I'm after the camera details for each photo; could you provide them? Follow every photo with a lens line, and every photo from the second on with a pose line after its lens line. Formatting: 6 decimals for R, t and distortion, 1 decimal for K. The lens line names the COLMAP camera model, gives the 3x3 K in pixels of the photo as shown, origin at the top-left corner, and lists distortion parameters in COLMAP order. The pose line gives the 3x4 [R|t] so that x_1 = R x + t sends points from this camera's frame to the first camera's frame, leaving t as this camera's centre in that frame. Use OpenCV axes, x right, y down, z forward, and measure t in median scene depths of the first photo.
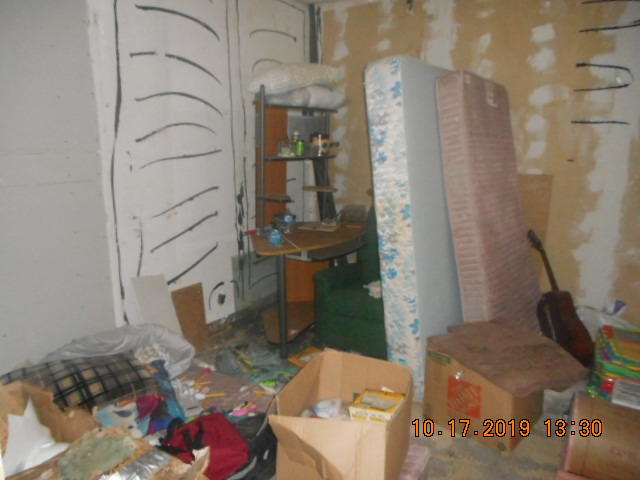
lens RADIAL K [[469.5, 0, 319.9], [0, 469.5, 239.3], [0, 0, 1]] dist [-0.001508, -0.010411]
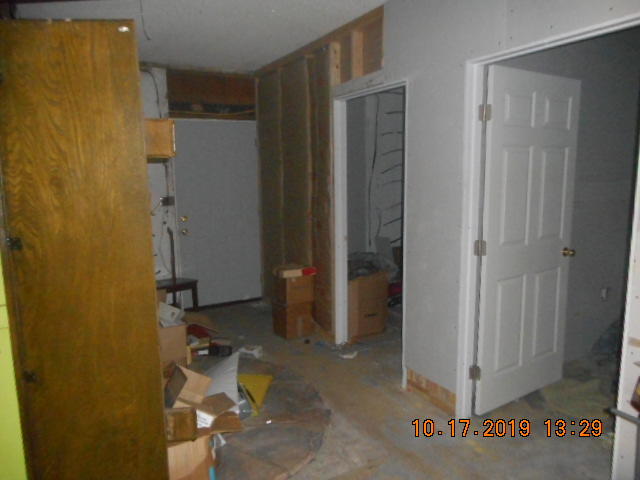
lens RADIAL K [[469.5, 0, 320.3], [0, 469.5, 240.7], [0, 0, 1]] dist [-0.001508, -0.010411]
pose [[0.871544, 0.053212, -0.487421, 0.446398], [-0.080675, 0.996108, -0.035508, 0.205141], [0.483635, 0.070269, 0.872445, -1.028522]]
